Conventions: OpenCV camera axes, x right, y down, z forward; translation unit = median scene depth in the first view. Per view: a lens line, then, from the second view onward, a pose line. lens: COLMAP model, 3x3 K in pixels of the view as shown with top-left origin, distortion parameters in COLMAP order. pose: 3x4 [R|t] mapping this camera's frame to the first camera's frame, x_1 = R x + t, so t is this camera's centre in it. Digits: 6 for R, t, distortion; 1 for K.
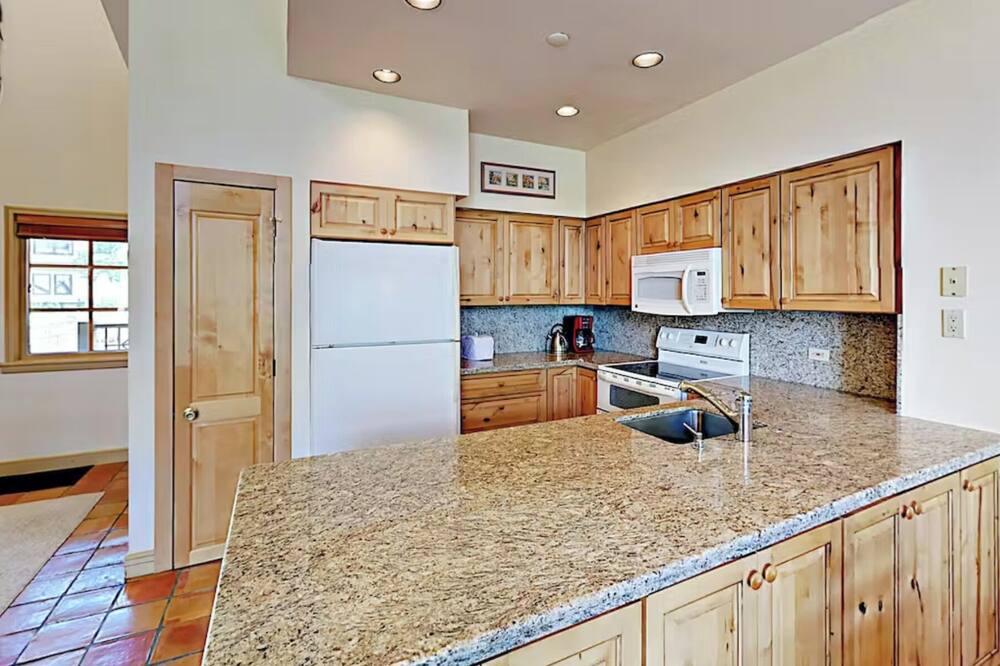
lens RADIAL K [[461.3, 0, 519.8], [0, 461.3, 287.6], [0, 0, 1]] dist [-0.003500, 0.001036]
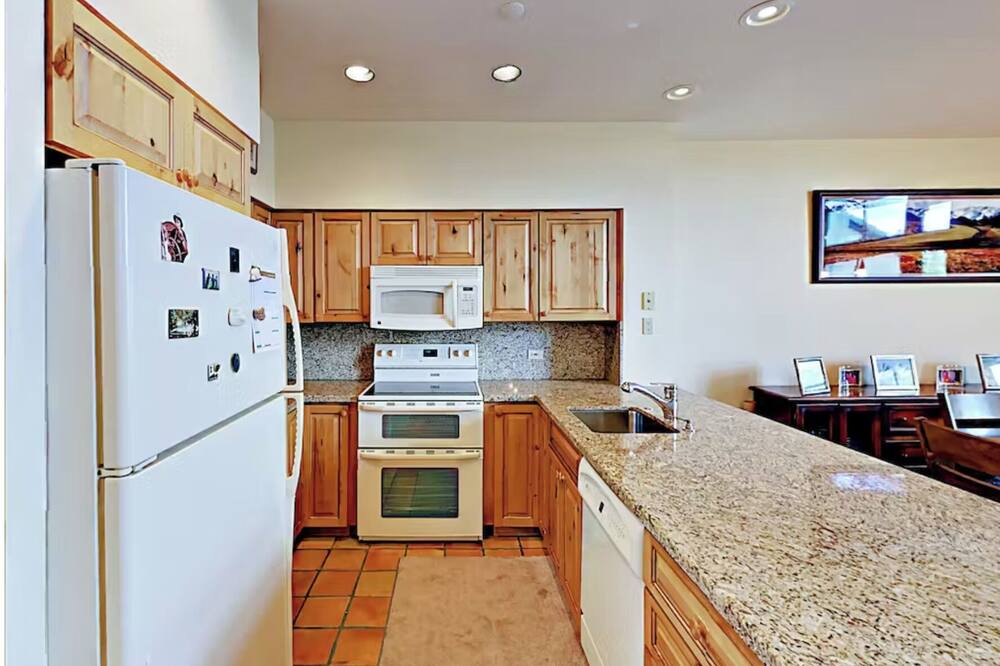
lens RADIAL K [[474.5, 0, 459.1], [0, 474.5, 316.0], [0, 0, 1]] dist [0.001335, -0.000329]
pose [[0.453042, -0.018691, 0.891293, -0.667835], [-0.009196, 0.999629, 0.025637, 0.003573], [-0.891442, -0.019811, 0.452702, 0.607158]]
